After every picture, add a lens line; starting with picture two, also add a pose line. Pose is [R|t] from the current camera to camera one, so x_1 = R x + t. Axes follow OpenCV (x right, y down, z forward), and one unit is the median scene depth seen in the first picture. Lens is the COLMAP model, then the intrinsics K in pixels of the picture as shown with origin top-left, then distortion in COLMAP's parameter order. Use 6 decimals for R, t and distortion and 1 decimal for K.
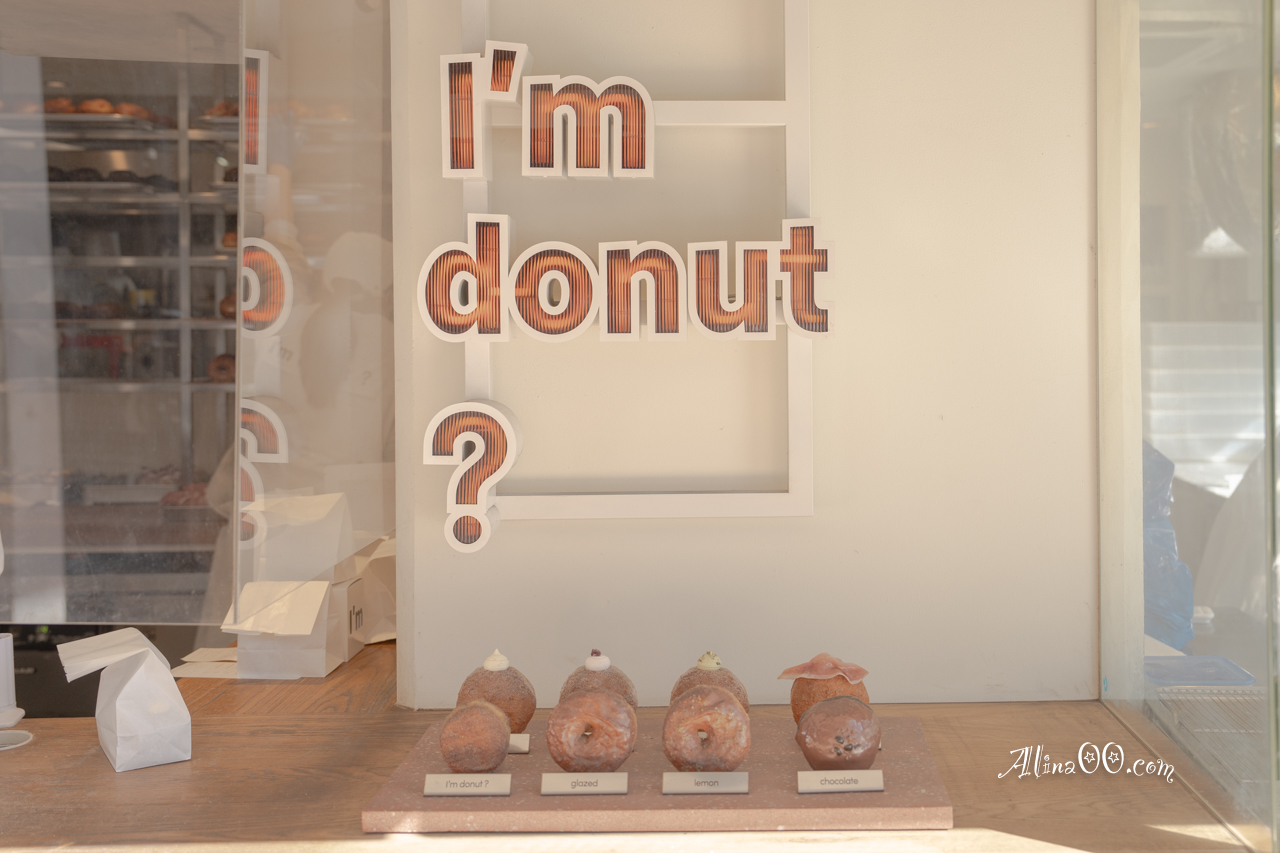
lens RADIAL K [[1368.4, 0, 640.0], [0, 1368.4, 424.8], [0, 0, 1]] dist [0.010017, 0.000000]
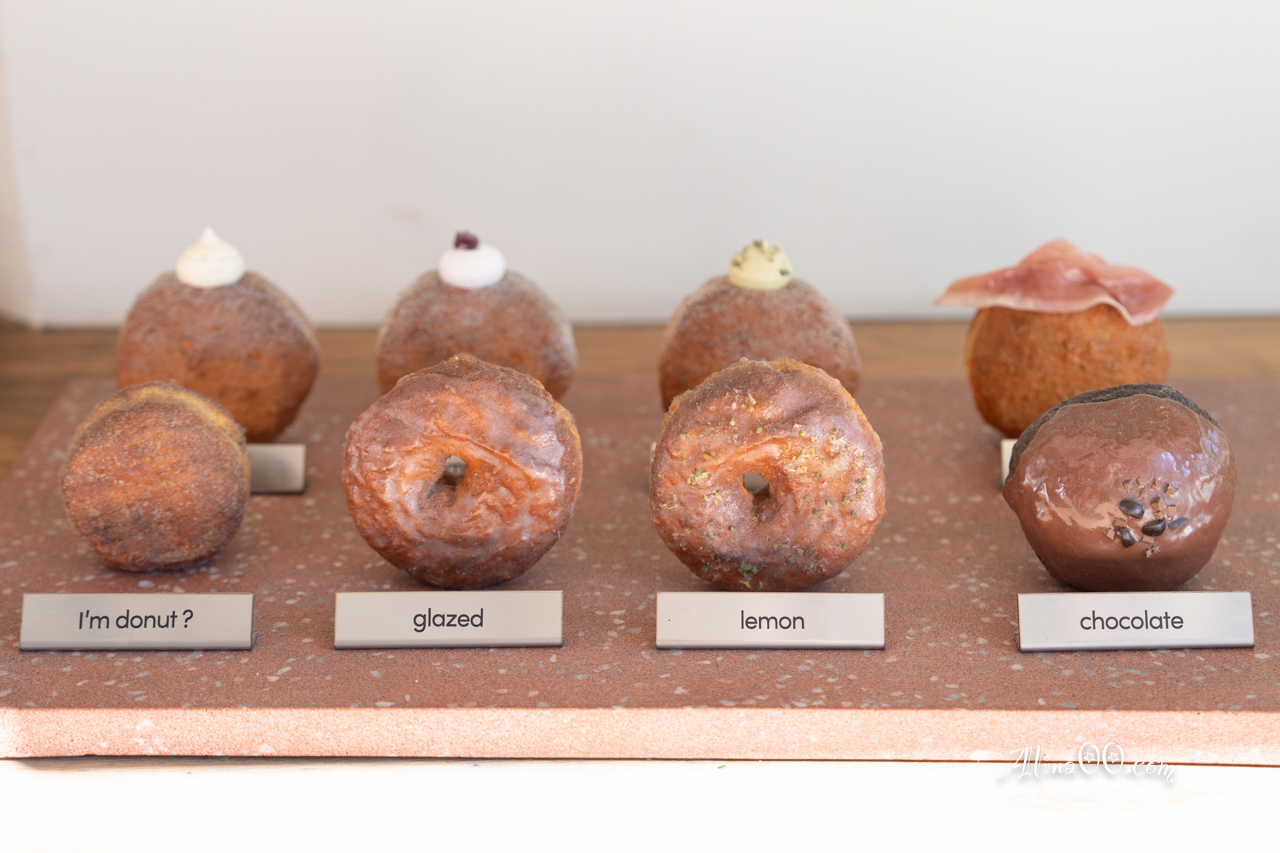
lens RADIAL K [[2315.1, 0, 652.4], [0, 2315.1, 420.2], [0, 0, 1]] dist [0.196924, 0.000000]
pose [[0.998573, -0.020868, 0.049153, -0.014531], [0.003860, 0.946277, 0.323335, 0.001664], [-0.053259, -0.322684, 0.945007, 0.404171]]
